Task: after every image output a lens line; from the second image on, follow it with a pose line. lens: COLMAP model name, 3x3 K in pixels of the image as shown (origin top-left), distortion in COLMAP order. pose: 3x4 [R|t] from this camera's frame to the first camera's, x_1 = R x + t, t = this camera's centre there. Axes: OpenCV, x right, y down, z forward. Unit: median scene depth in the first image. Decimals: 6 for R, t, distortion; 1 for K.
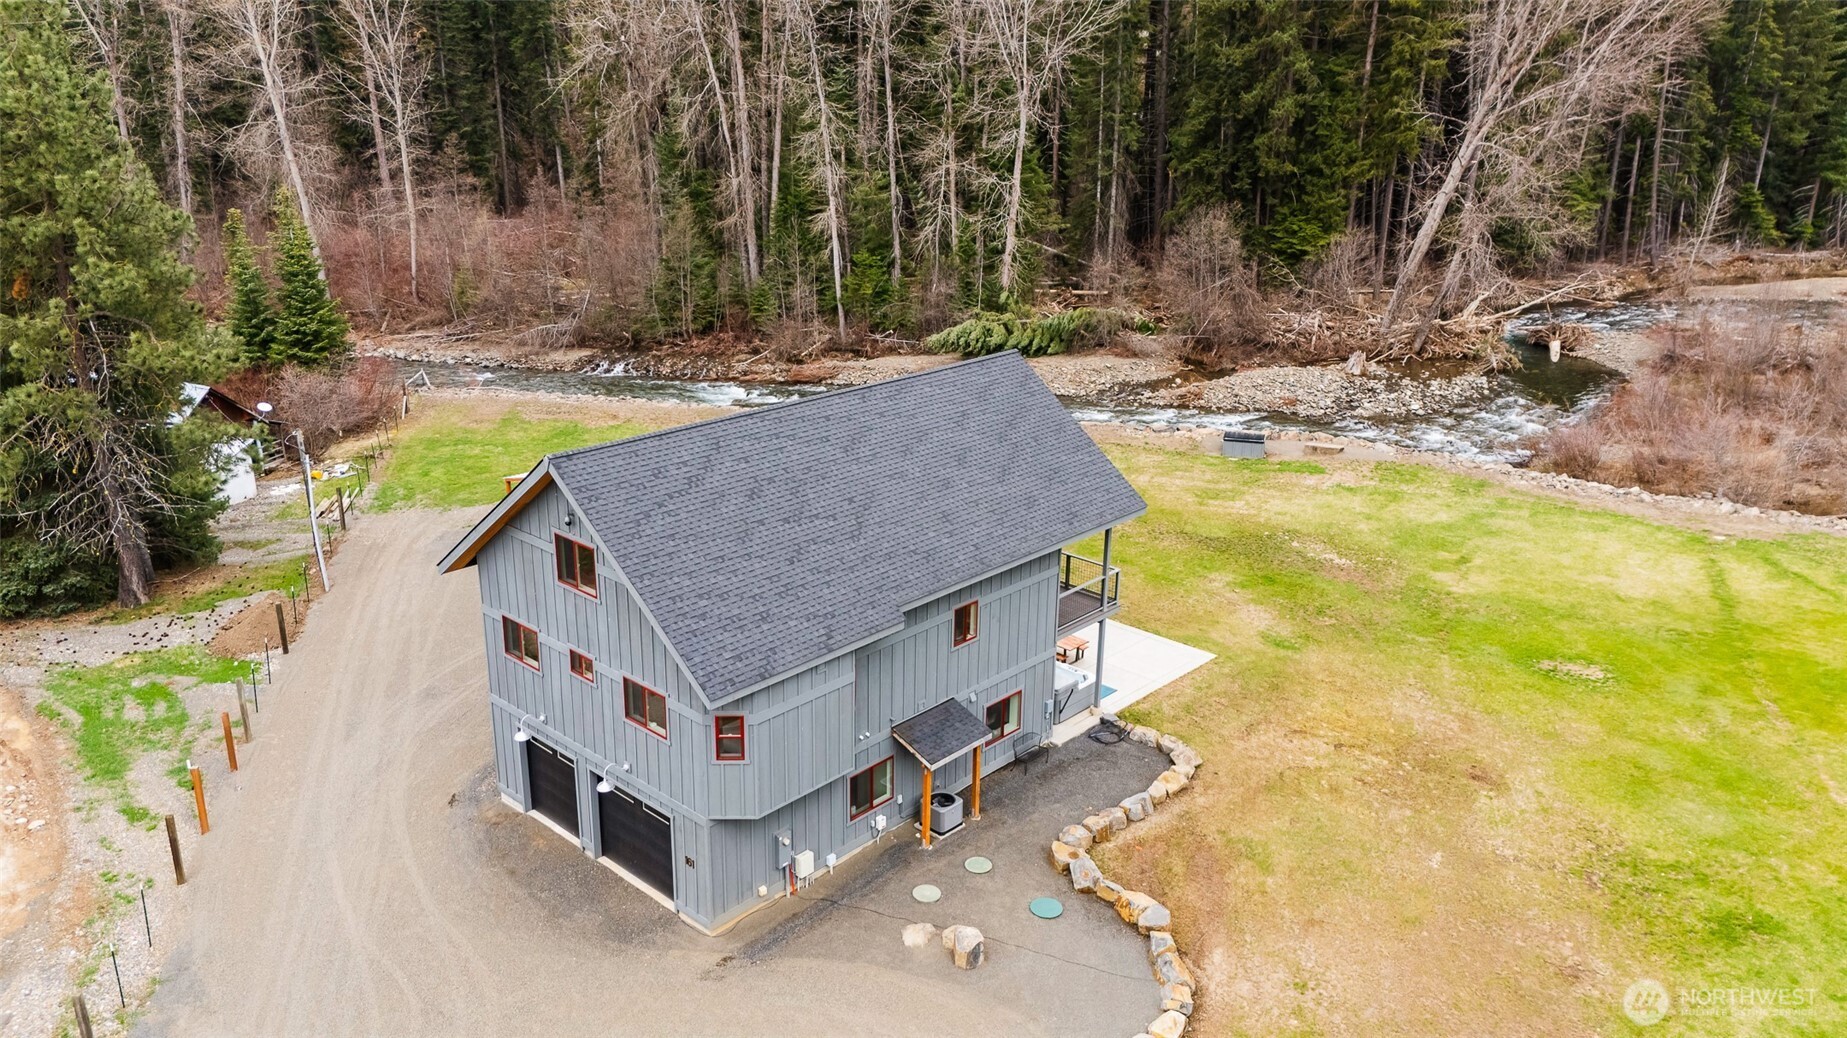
lens RADIAL K [[1356.3, 0, 923.5], [0, 1356.3, 519.0], [0, 0, 1]] dist [0.150685, -0.214177]
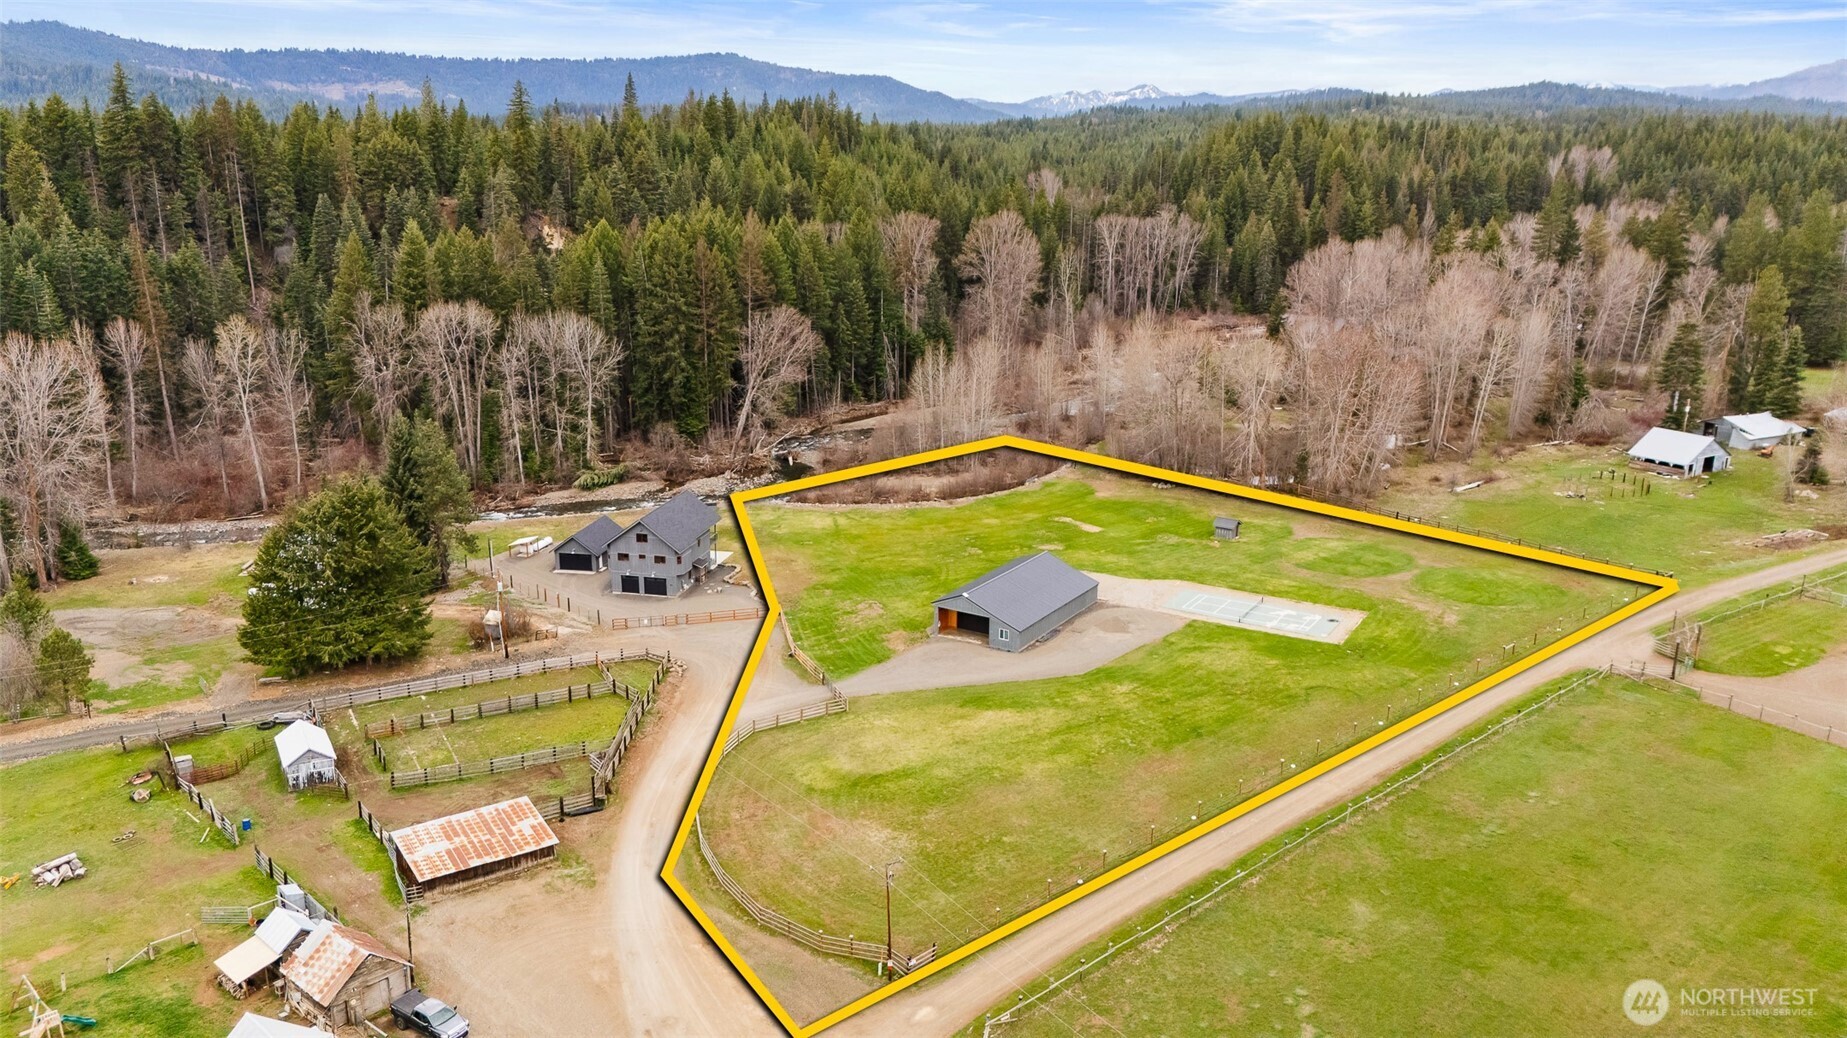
lens RADIAL K [[1356.3, 0, 923.5], [0, 1356.3, 519.0], [0, 0, 1]] dist [0.150685, -0.214177]
pose [[0.859973, -0.141584, 0.490307, -0.676164], [0.170297, 0.985291, -0.014174, 0.078562], [-0.481088, 0.095687, 0.871435, -1.511216]]
